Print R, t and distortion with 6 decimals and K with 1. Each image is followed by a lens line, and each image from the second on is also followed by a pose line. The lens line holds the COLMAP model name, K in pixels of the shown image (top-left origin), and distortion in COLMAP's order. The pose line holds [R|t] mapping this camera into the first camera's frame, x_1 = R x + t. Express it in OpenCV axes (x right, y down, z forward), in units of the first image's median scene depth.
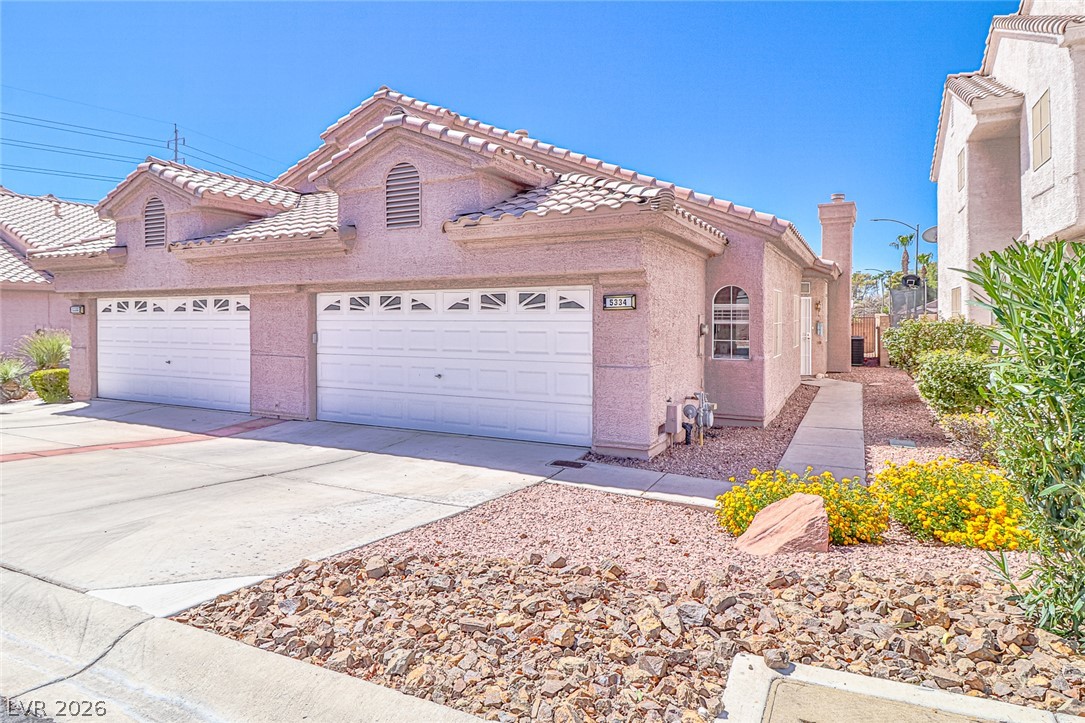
lens RADIAL K [[605.1, 0, 535.8], [0, 605.1, 334.5], [0, 0, 1]] dist [0.001497, -0.000137]
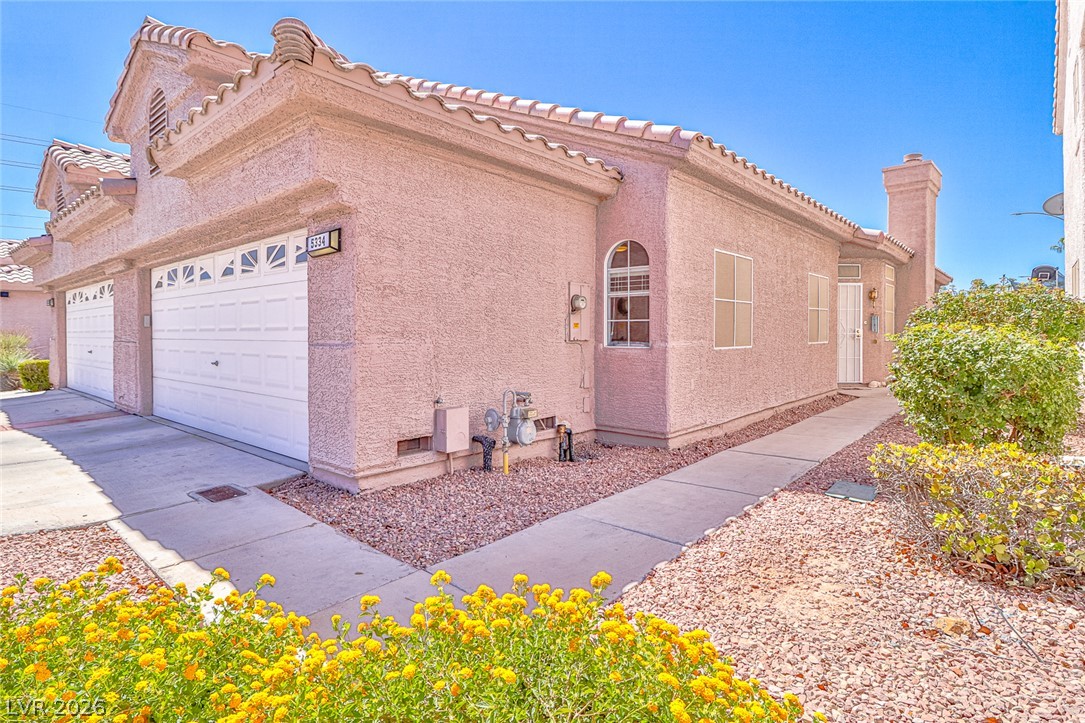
lens RADIAL K [[543.8, 0, 537.8], [0, 543.8, 349.1], [0, 0, 1]] dist [0.001208, 0.000078]
pose [[0.971397, 0.006245, -0.237379, 0.378457], [-0.005981, 0.999980, 0.001835, 0.043063], [0.237386, -0.000363, 0.971415, 0.383185]]
